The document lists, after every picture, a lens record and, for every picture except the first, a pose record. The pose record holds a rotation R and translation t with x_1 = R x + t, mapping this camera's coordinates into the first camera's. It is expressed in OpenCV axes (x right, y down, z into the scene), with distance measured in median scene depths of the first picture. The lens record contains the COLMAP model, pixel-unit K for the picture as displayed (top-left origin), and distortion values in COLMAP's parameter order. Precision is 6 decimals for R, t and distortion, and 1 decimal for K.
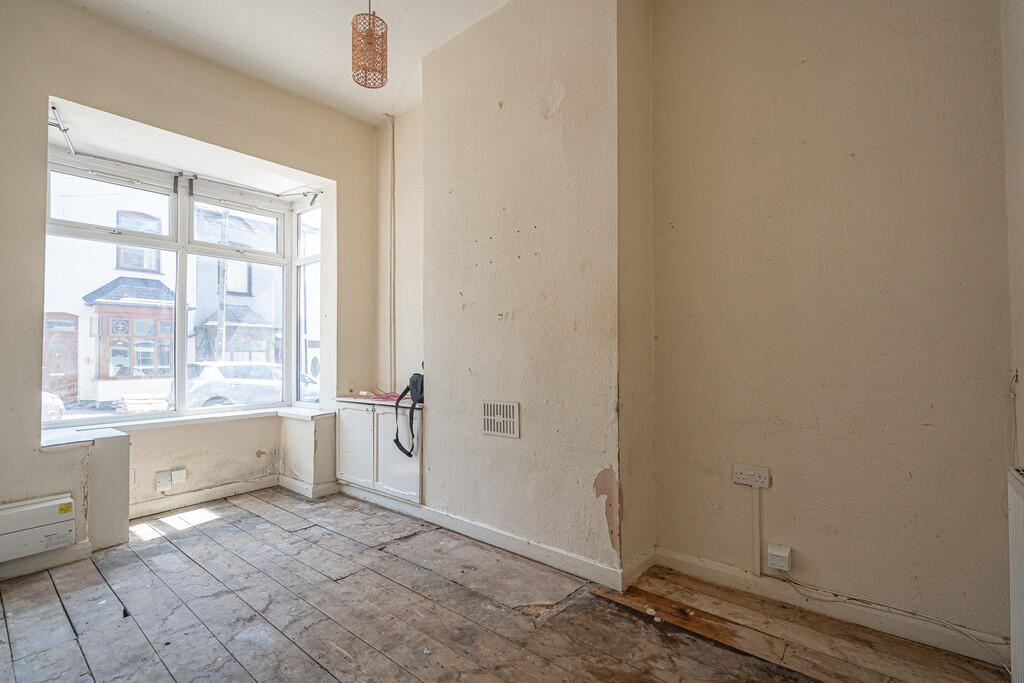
lens RADIAL K [[477.2, 0, 515.1], [0, 477.2, 342.7], [0, 0, 1]] dist [-0.002862, 0.000327]
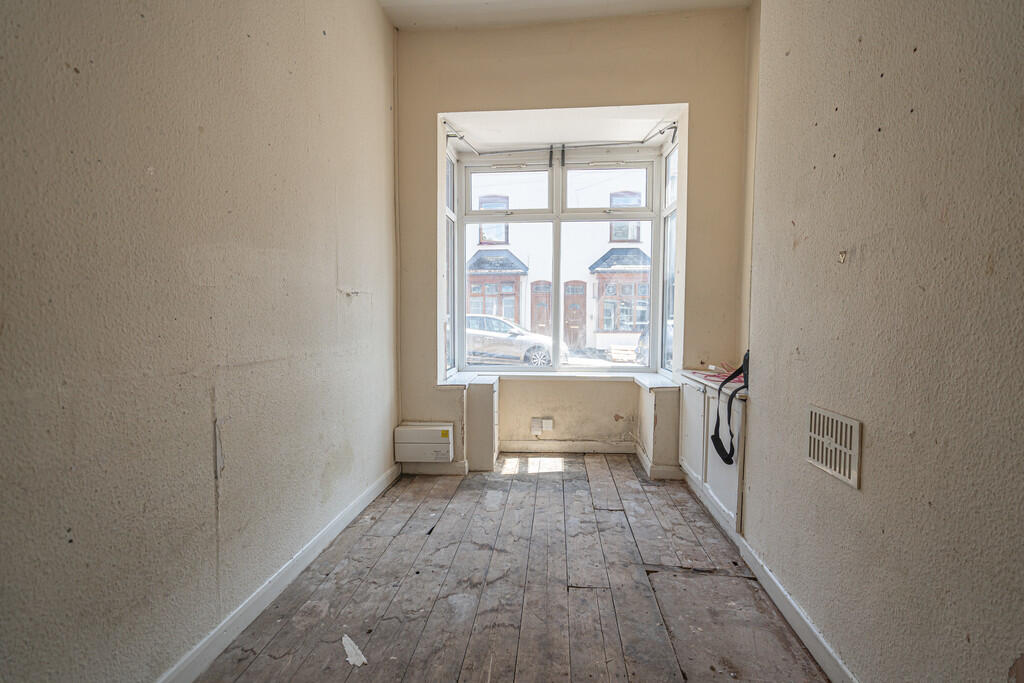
lens RADIAL K [[477.2, 0, 515.1], [0, 477.2, 342.7], [0, 0, 1]] dist [-0.002862, 0.000327]
pose [[0.553799, 0.059604, -0.830514, 0.188308], [0.015497, 0.996524, 0.081852, -0.006510], [0.832506, -0.058200, 0.550950, 0.347948]]
